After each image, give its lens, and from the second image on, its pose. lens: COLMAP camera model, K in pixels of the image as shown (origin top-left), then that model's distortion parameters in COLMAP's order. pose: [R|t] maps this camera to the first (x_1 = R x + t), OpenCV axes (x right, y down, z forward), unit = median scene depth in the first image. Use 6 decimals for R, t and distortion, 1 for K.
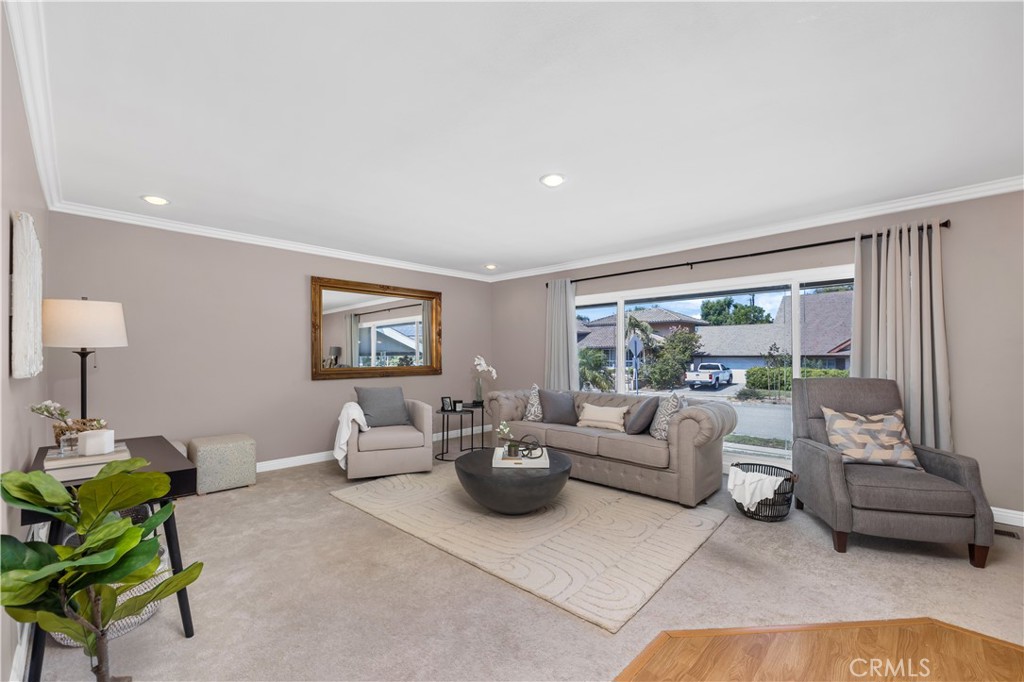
lens RADIAL K [[431.2, 0, 511.1], [0, 431.2, 345.3], [0, 0, 1]] dist [-0.001977, -0.000007]
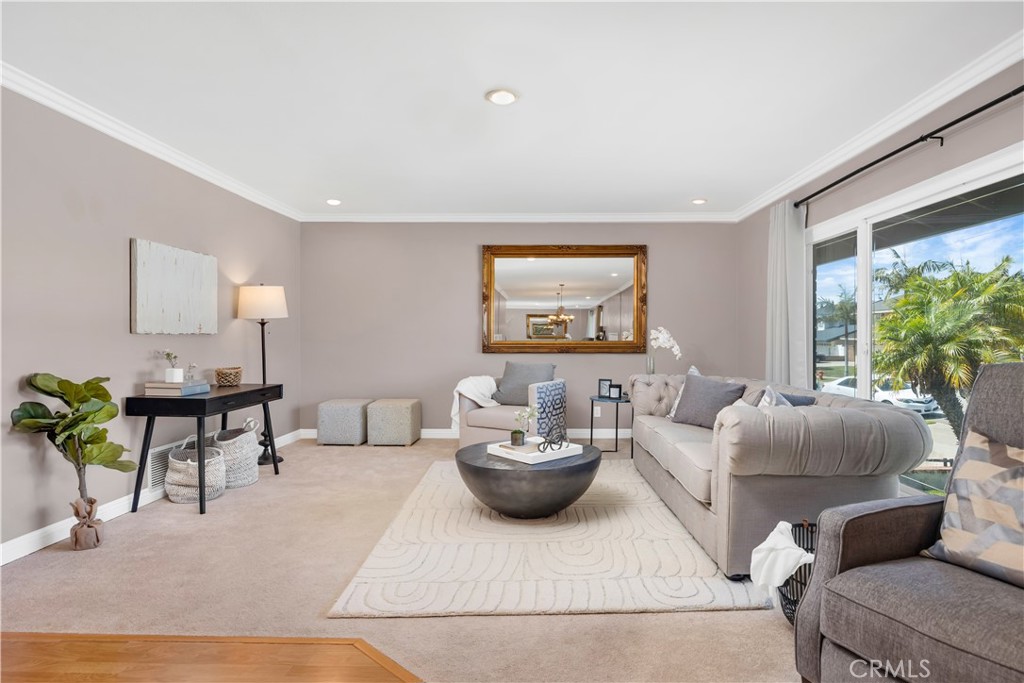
lens RADIAL K [[574.5, 0, 517.7], [0, 574.5, 334.5], [0, 0, 1]] dist [-0.004397, -0.000155]
pose [[0.682488, 0.002753, -0.730892, 0.545790], [0.012258, 0.999809, 0.015213, 0.021391], [0.730794, -0.019342, 0.682324, 0.183178]]
